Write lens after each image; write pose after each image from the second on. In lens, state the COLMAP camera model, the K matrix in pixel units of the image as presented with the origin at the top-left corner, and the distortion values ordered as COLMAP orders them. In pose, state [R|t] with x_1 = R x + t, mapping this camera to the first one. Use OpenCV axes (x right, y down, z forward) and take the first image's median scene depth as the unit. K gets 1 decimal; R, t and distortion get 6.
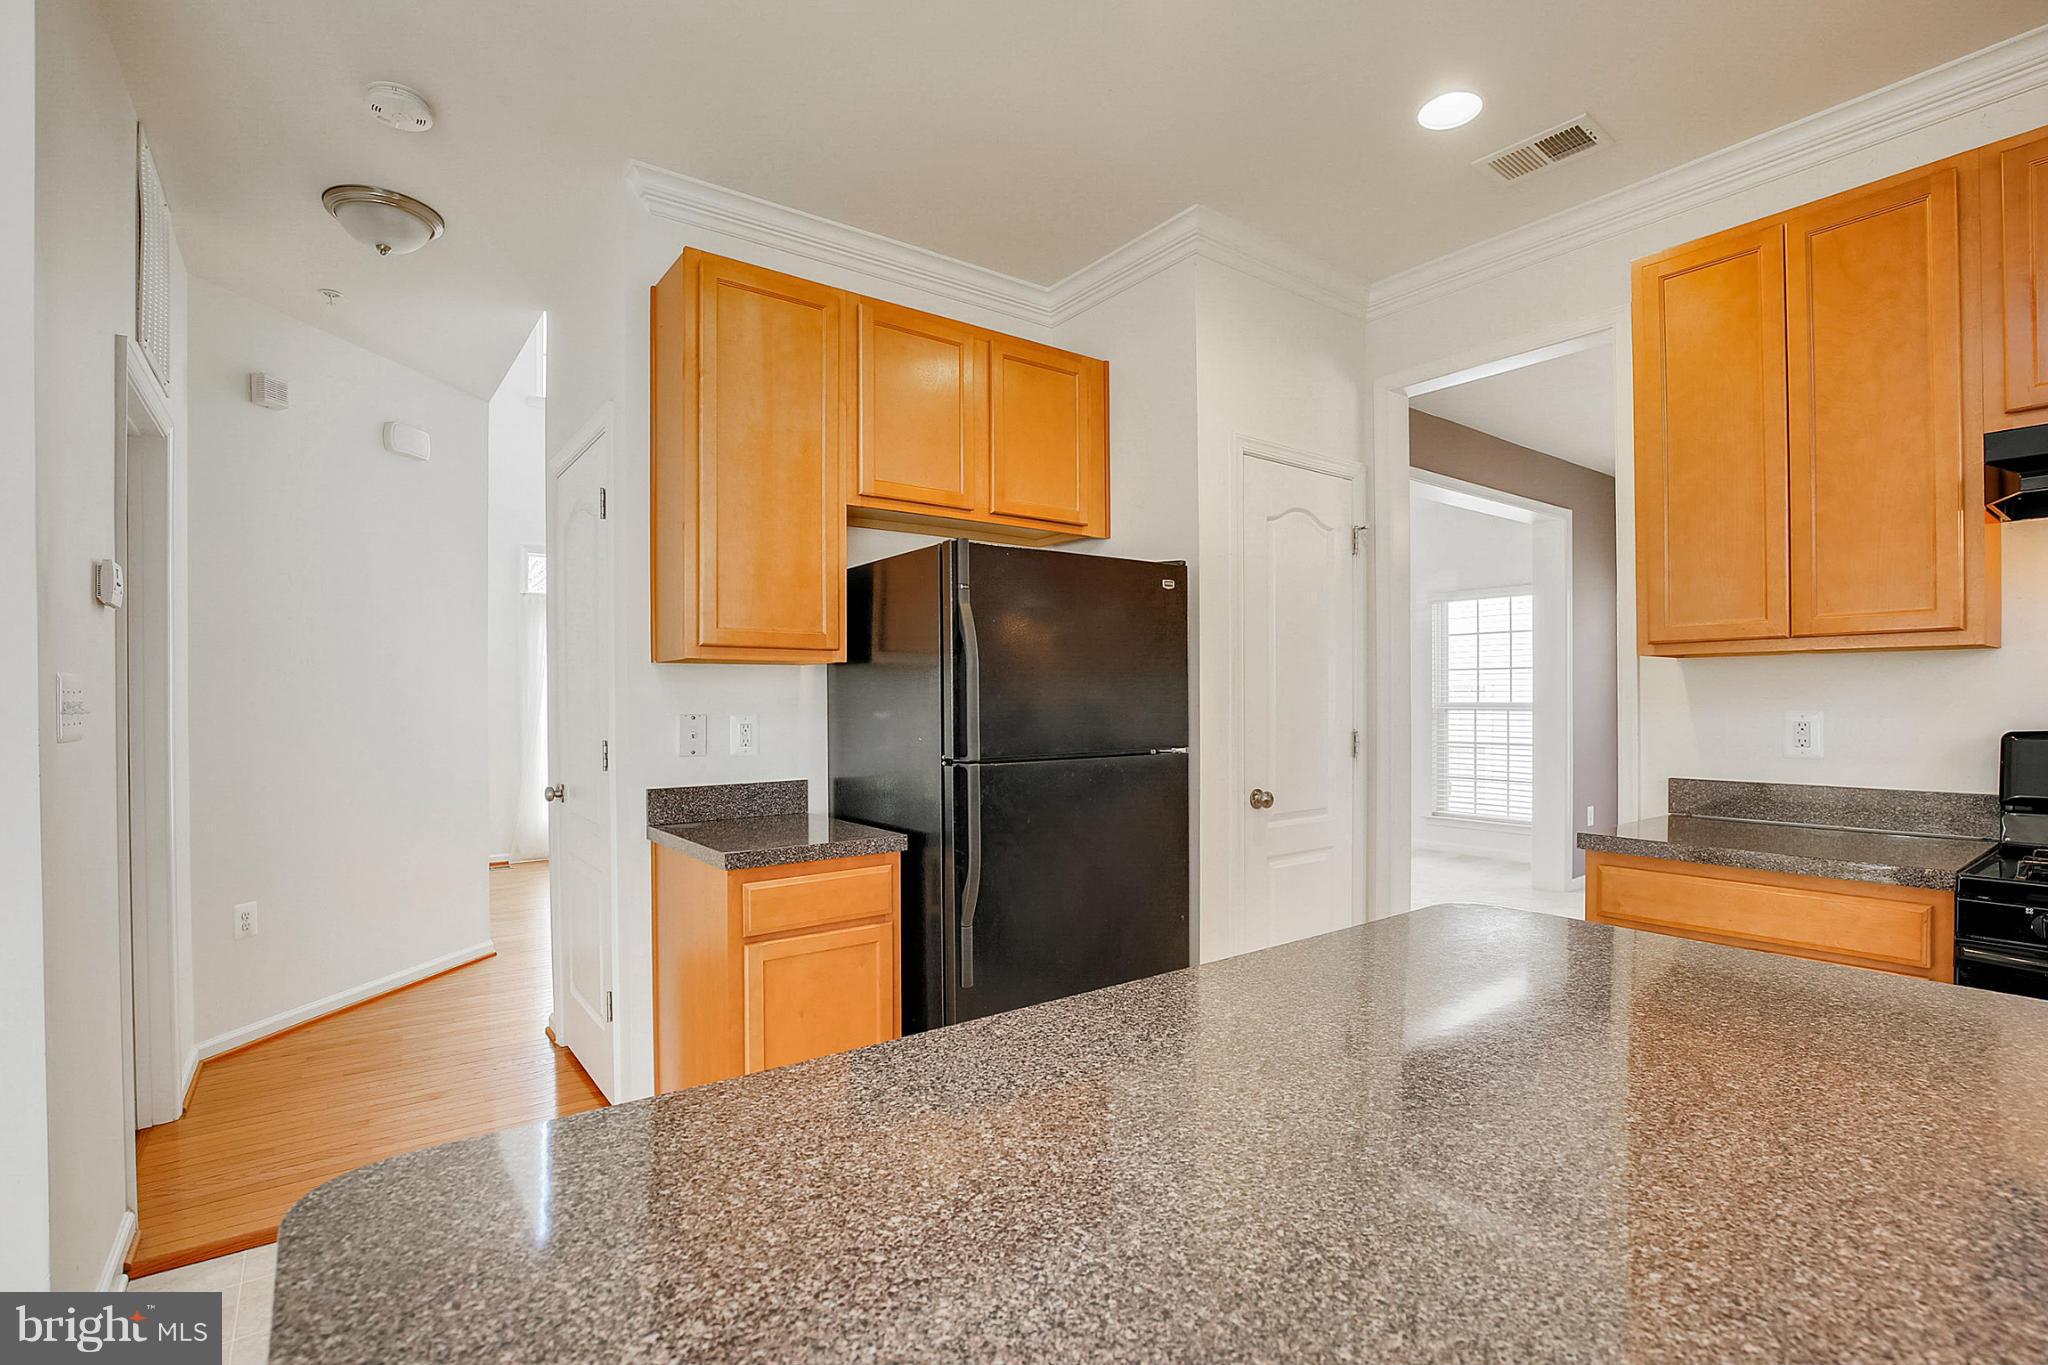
lens RADIAL K [[956.5, 0, 1024.7], [0, 956.5, 712.1], [0, 0, 1]] dist [-0.035408, 0.008275]
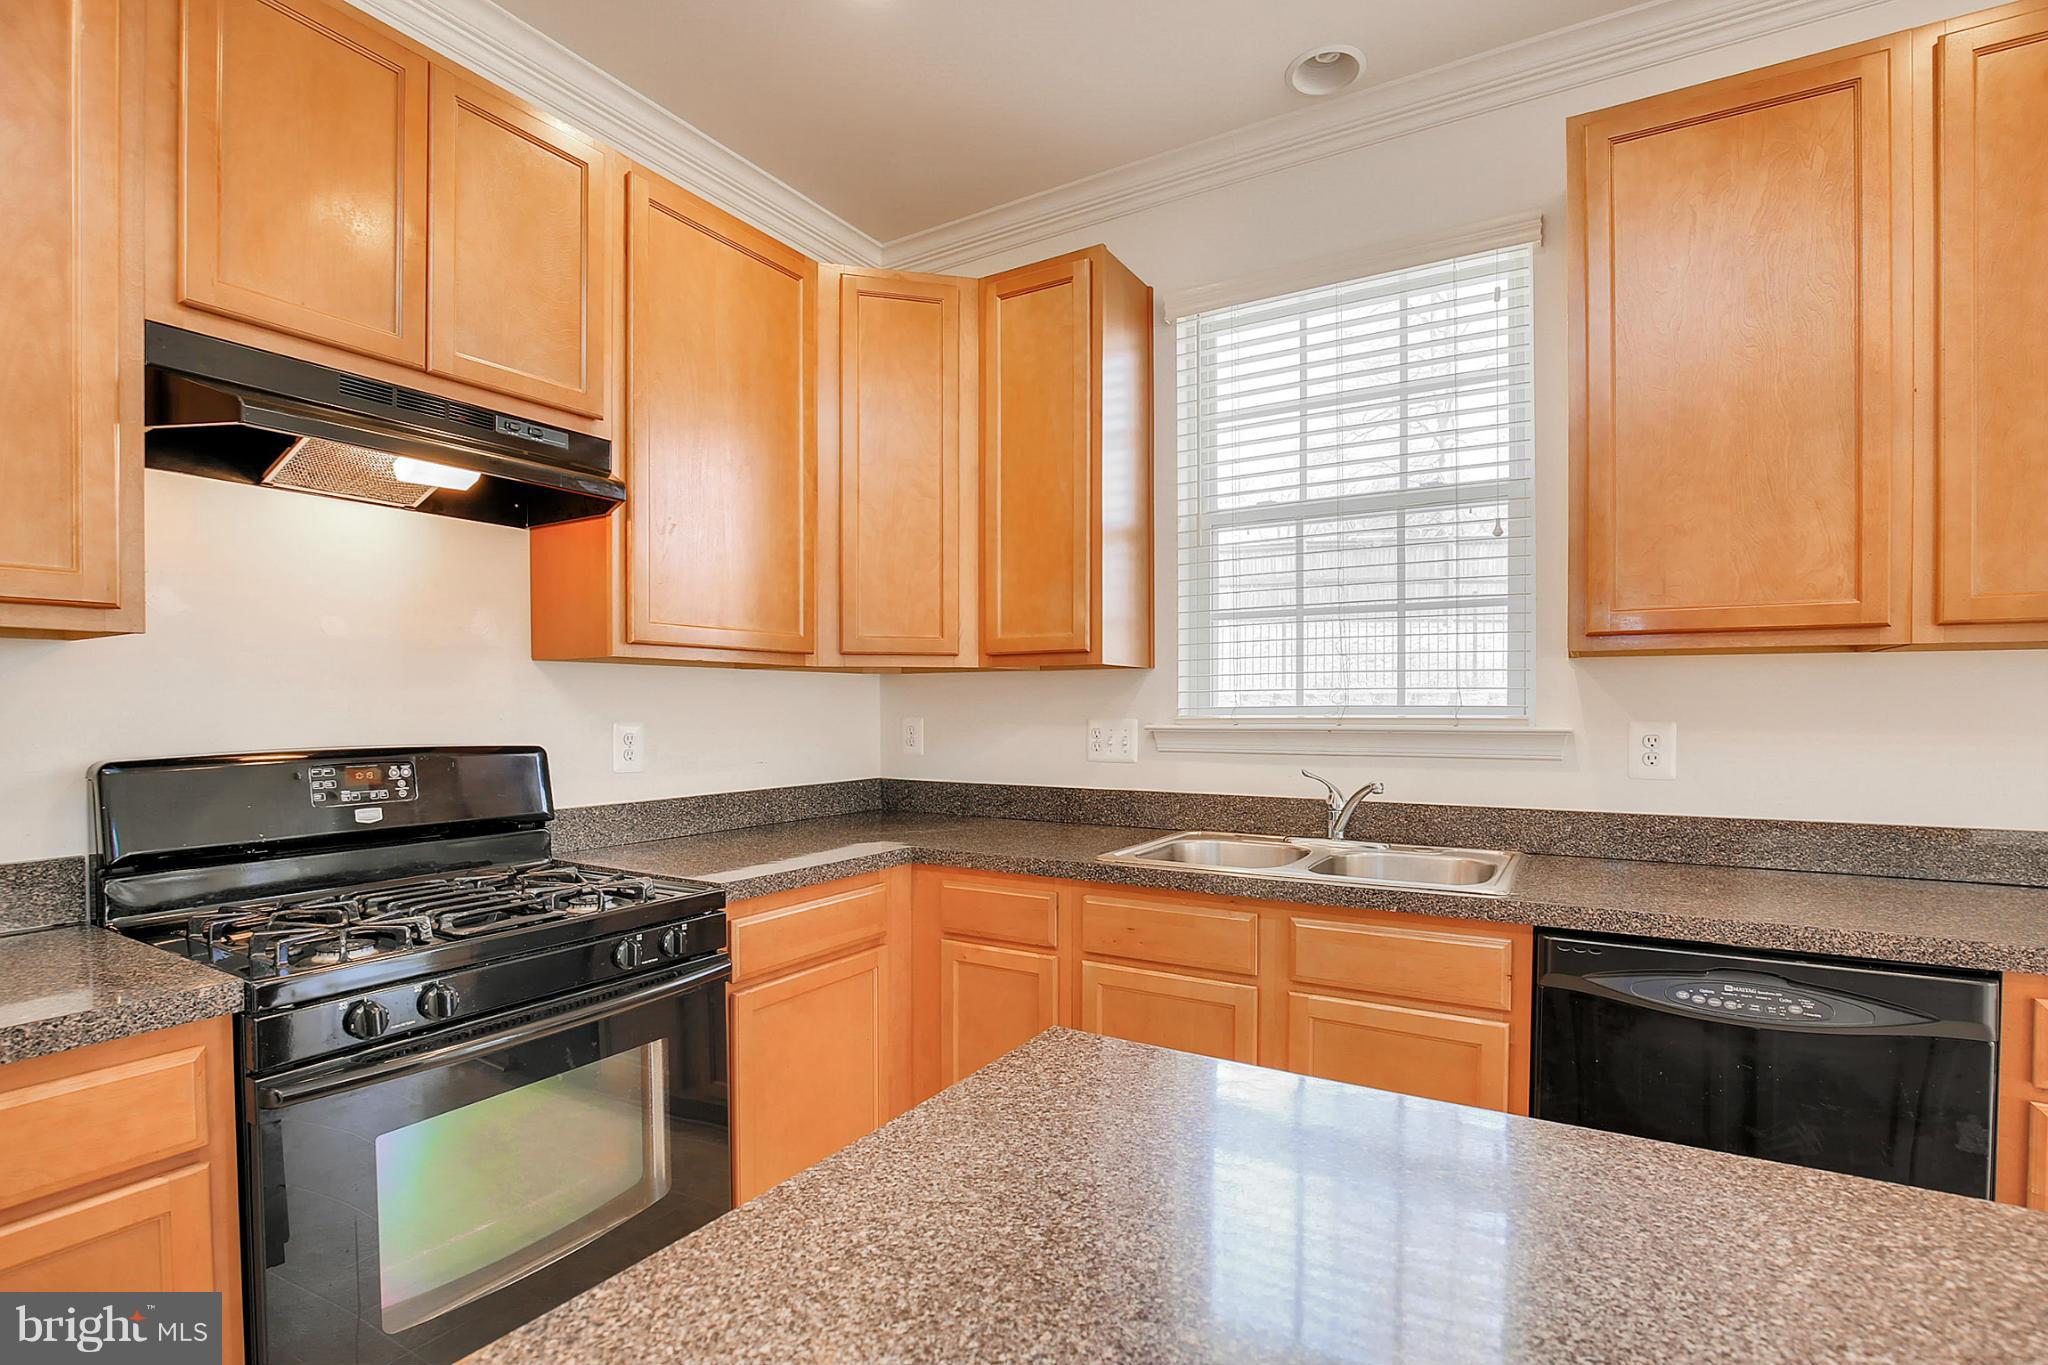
lens RADIAL K [[956.5, 0, 1024.7], [0, 956.5, 712.1], [0, 0, 1]] dist [-0.035408, 0.008275]
pose [[-0.377476, -0.001261, 0.926019, 0.153435], [0.014374, 0.999871, 0.007220, -0.010698], [-0.925908, 0.016036, -0.377409, 0.595321]]
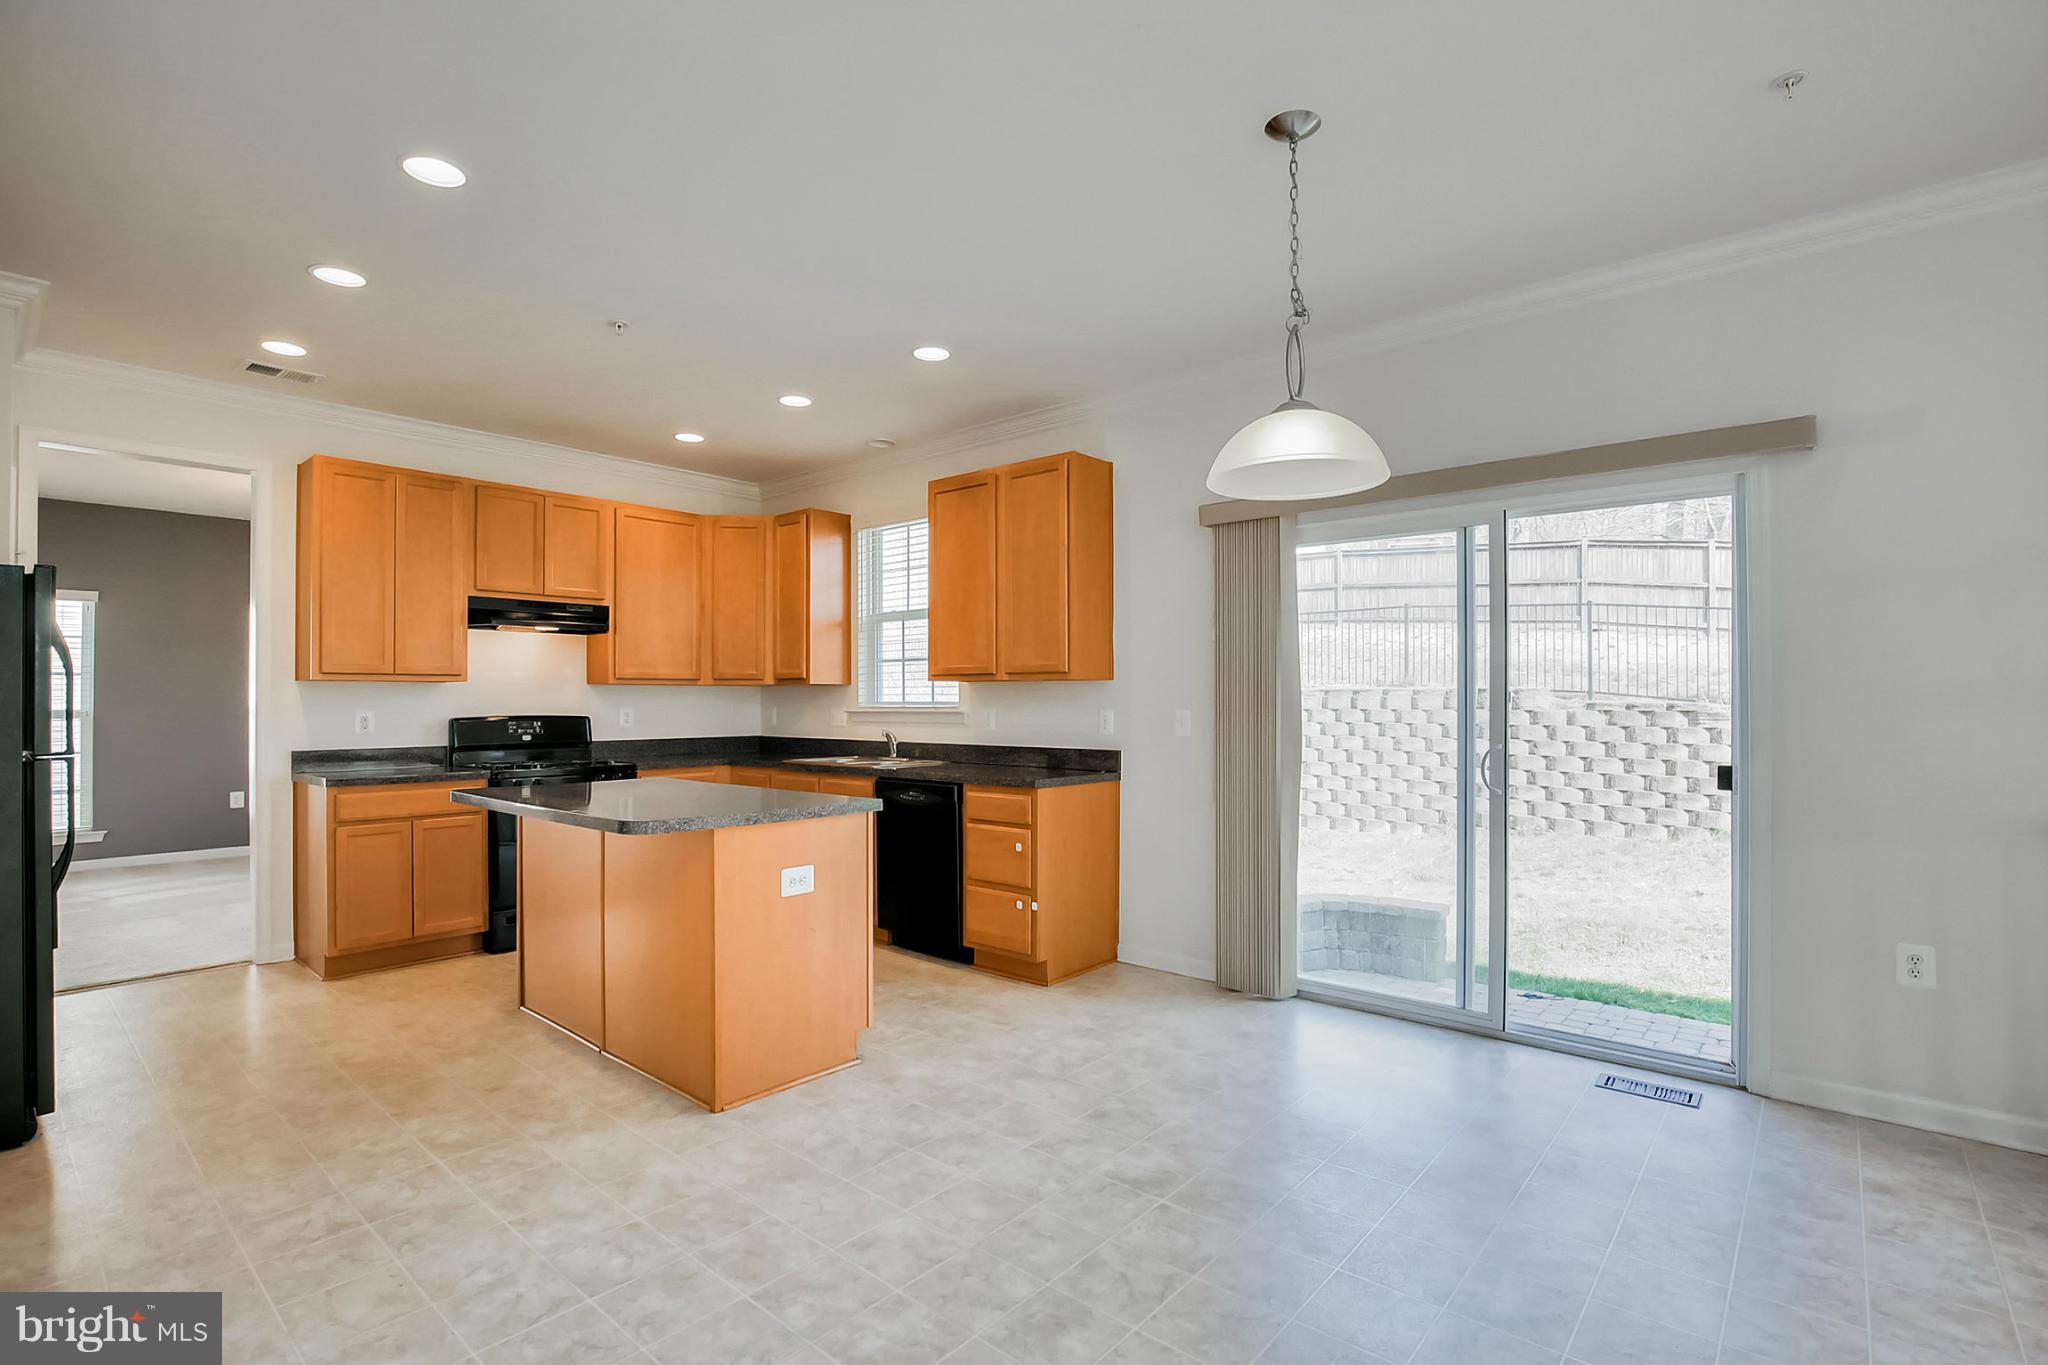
lens RADIAL K [[968.7, 0, 1024.0], [0, 968.7, 682.5], [0, 0, 1]] dist [-0.029203, 0.000491]
pose [[-0.212926, 0.020503, 0.976853, -1.544209], [0.014596, 0.999735, -0.017802, -0.005135], [-0.976959, 0.010467, -0.213169, 0.099334]]
